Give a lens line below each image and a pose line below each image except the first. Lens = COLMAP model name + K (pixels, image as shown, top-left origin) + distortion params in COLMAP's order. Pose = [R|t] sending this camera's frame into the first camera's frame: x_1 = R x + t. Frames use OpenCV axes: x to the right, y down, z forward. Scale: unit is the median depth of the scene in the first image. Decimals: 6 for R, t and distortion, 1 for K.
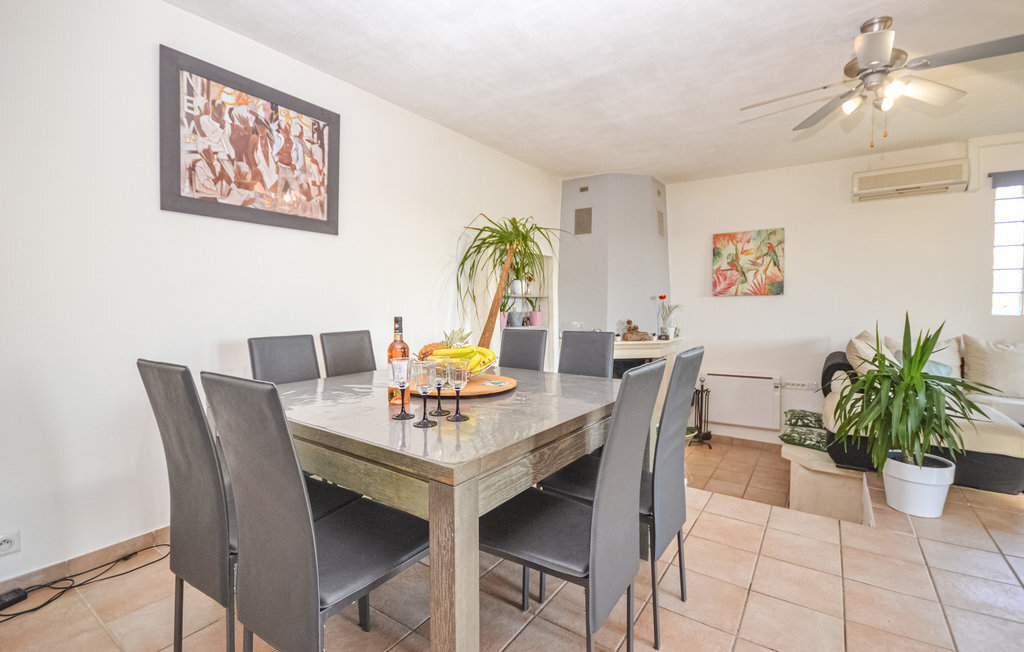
lens RADIAL K [[465.9, 0, 515.1], [0, 465.9, 325.2], [0, 0, 1]] dist [-0.002254, -0.001234]
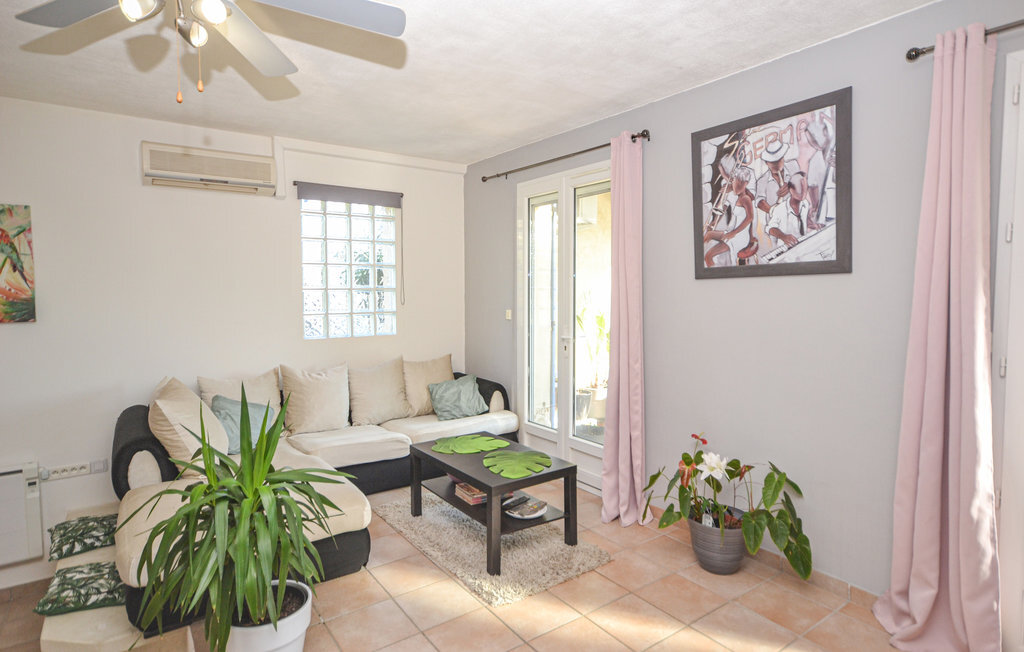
lens RADIAL K [[551.2, 0, 511.0], [0, 551.2, 316.1], [0, 0, 1]] dist [0.006703, -0.000620]
pose [[0.351870, -0.037924, 0.935280, 0.234815], [0.042711, 0.998789, 0.024431, -0.106668], [-0.935074, 0.031350, 0.353064, 0.339089]]
